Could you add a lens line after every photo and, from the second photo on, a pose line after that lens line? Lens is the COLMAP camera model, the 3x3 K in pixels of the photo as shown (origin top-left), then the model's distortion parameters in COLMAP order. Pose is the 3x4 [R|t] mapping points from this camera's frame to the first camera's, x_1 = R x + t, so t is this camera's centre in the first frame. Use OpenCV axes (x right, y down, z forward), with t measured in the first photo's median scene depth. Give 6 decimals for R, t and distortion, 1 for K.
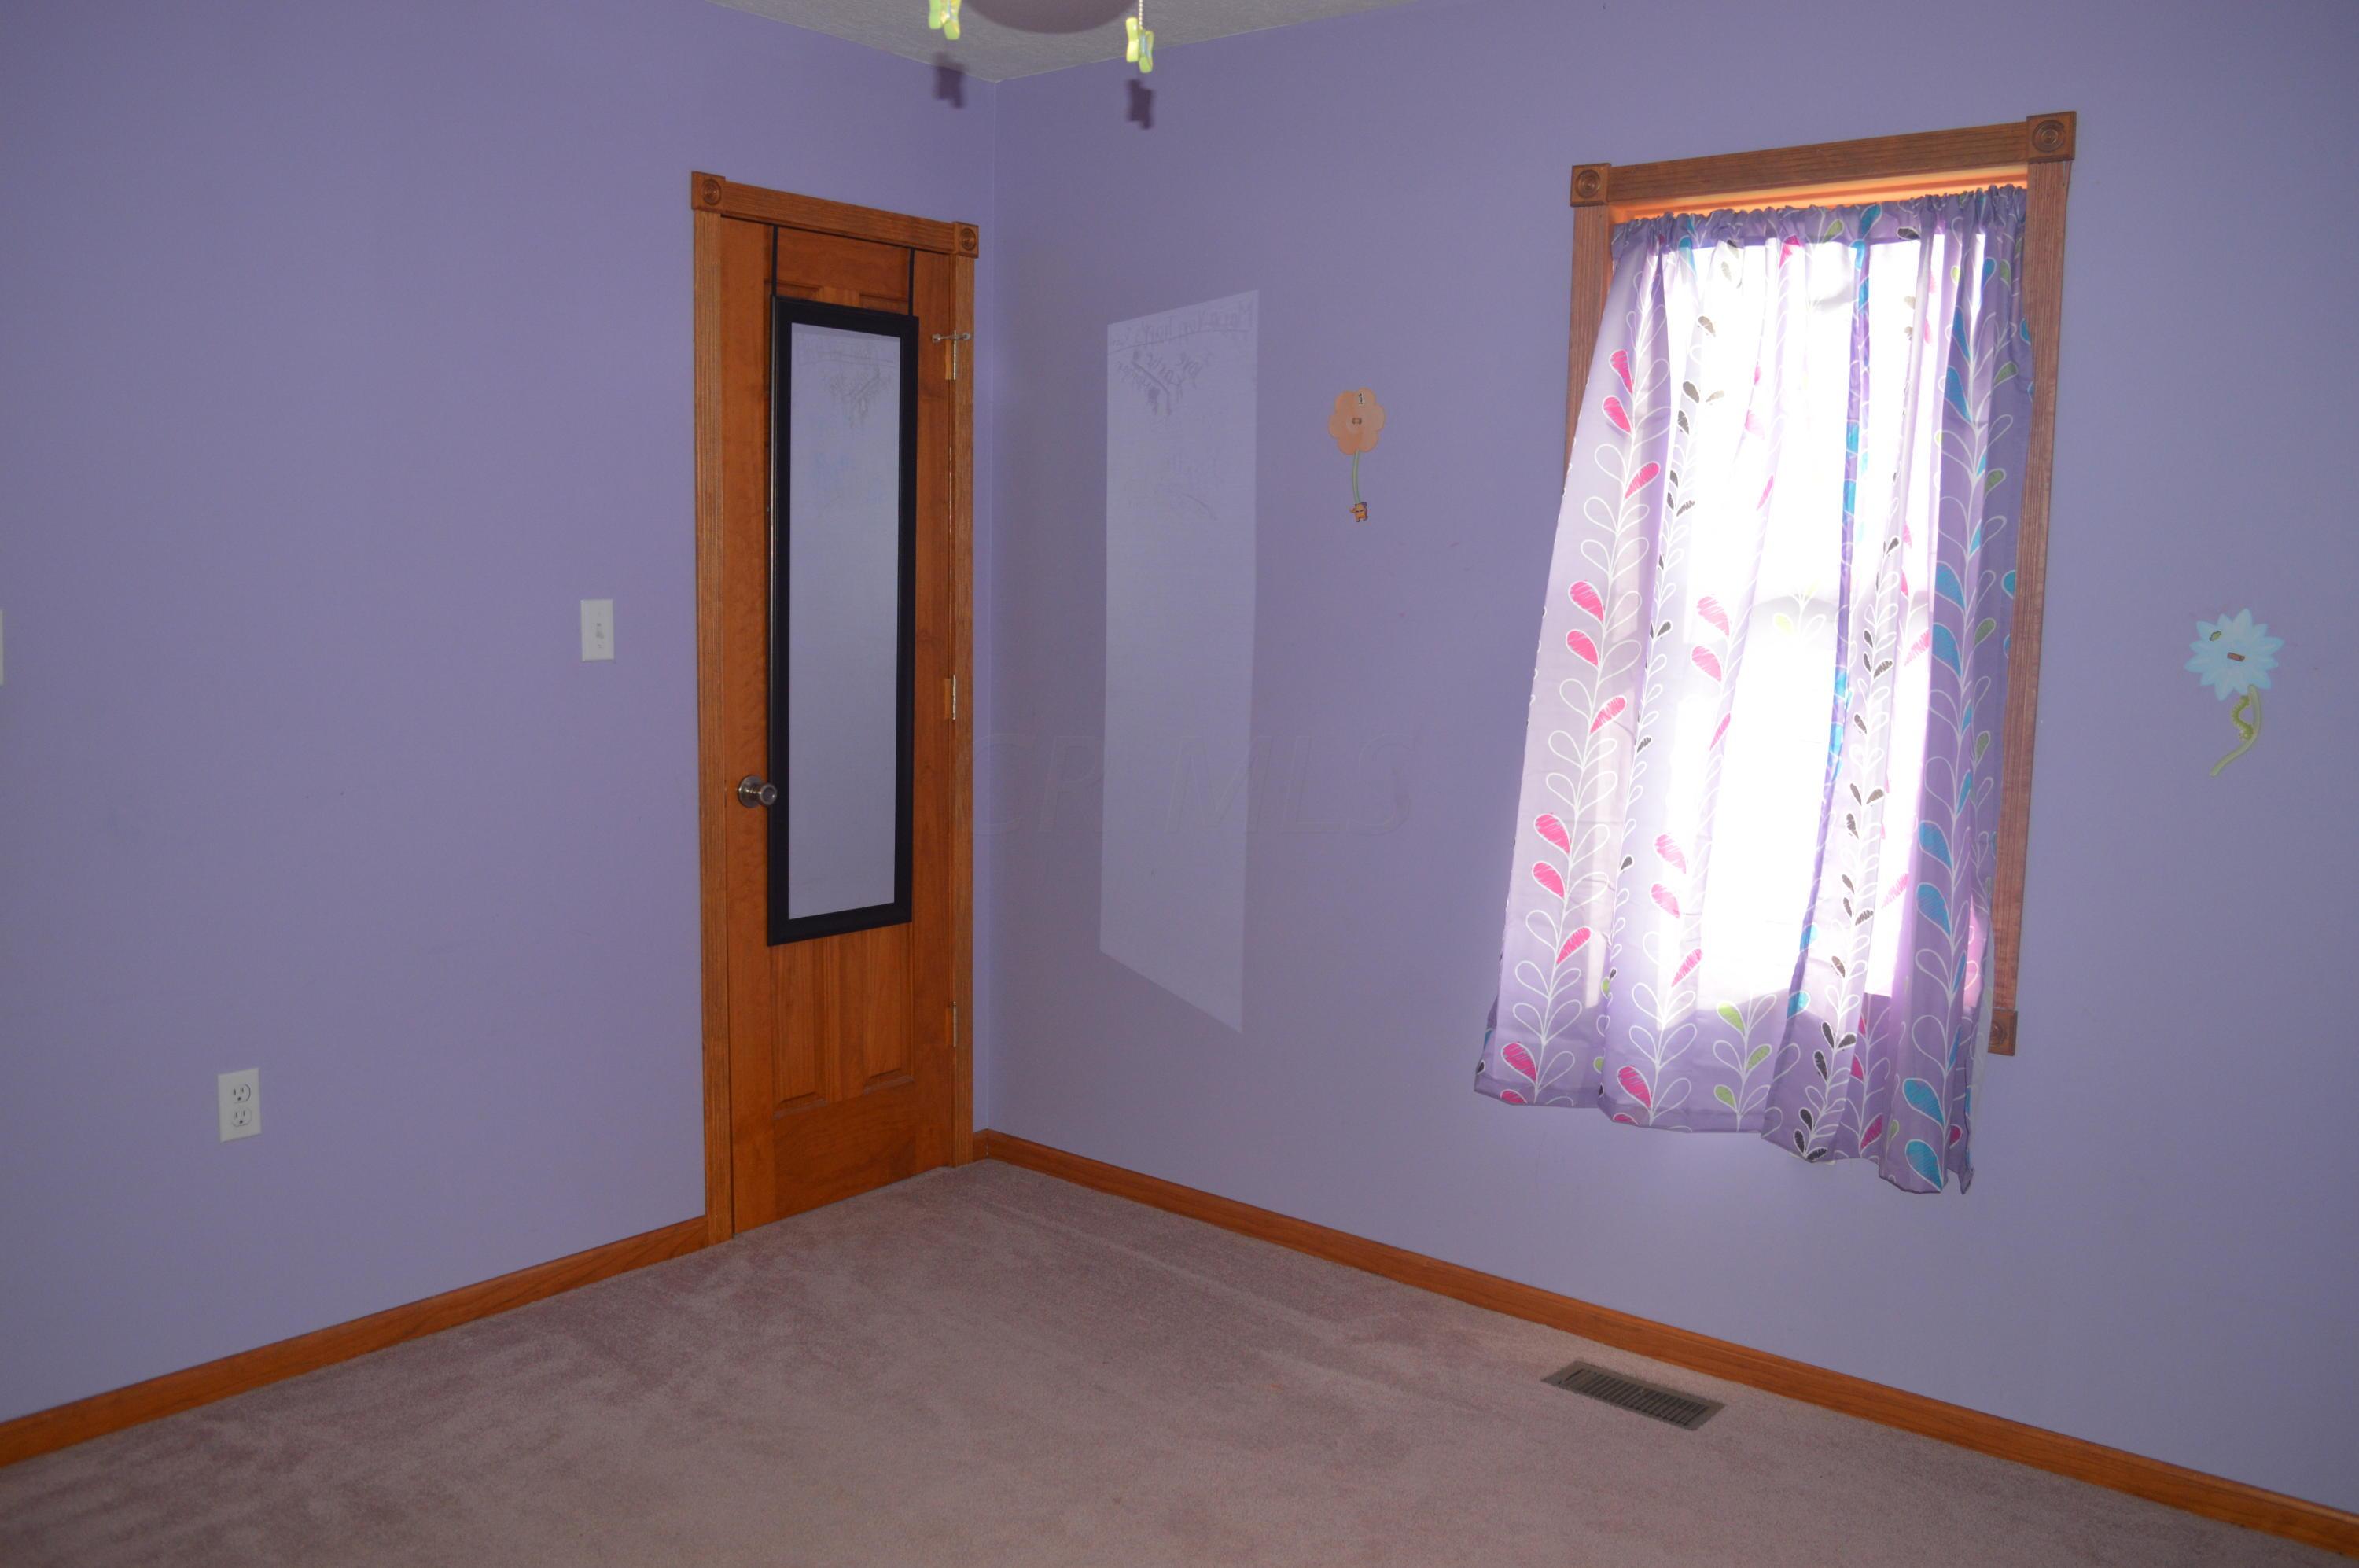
lens RADIAL K [[1781.1, 0, 1179.5], [0, 1781.1, 784.0], [0, 0, 1]] dist [0.000587, -0.136611]
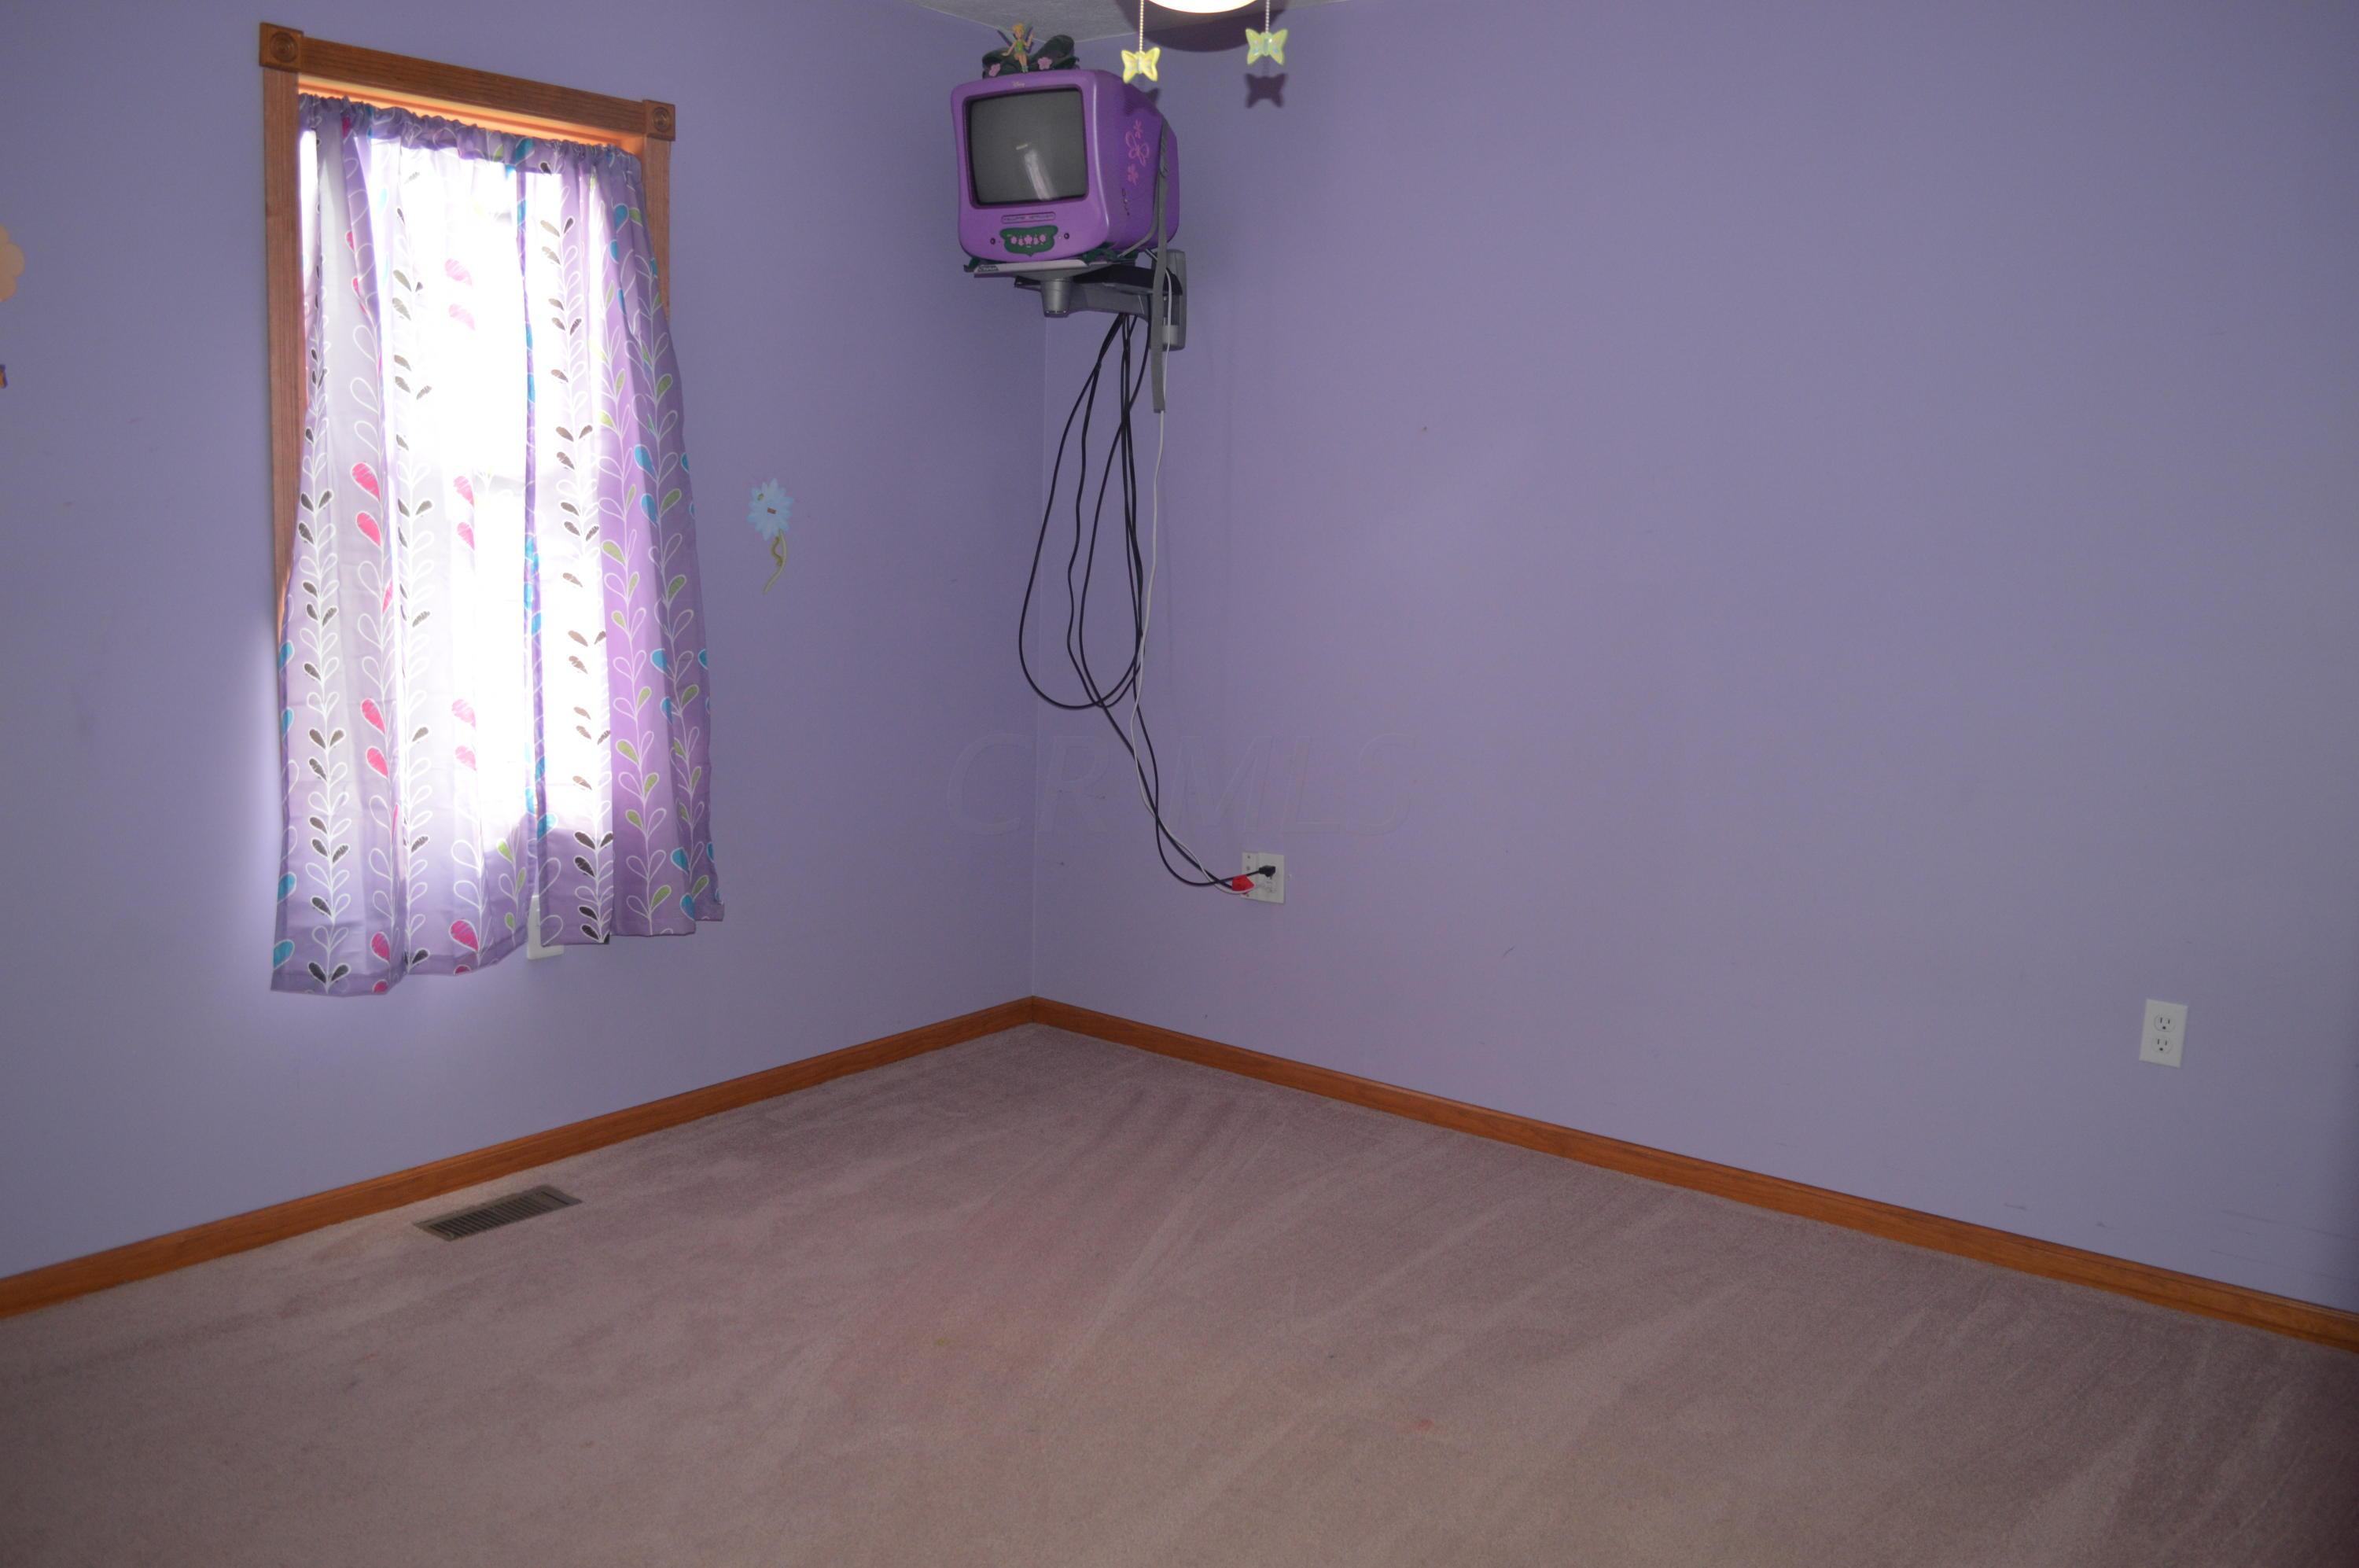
lens RADIAL K [[1910.1, 0, 1179.5], [0, 1910.1, 784.0], [0, 0, 1]] dist [-0.059340, 0.006170]
pose [[0.007467, -0.176204, 0.984325, -0.887474], [0.090772, 0.980408, 0.174814, -0.084421], [-0.995844, 0.088043, 0.023315, 0.561711]]
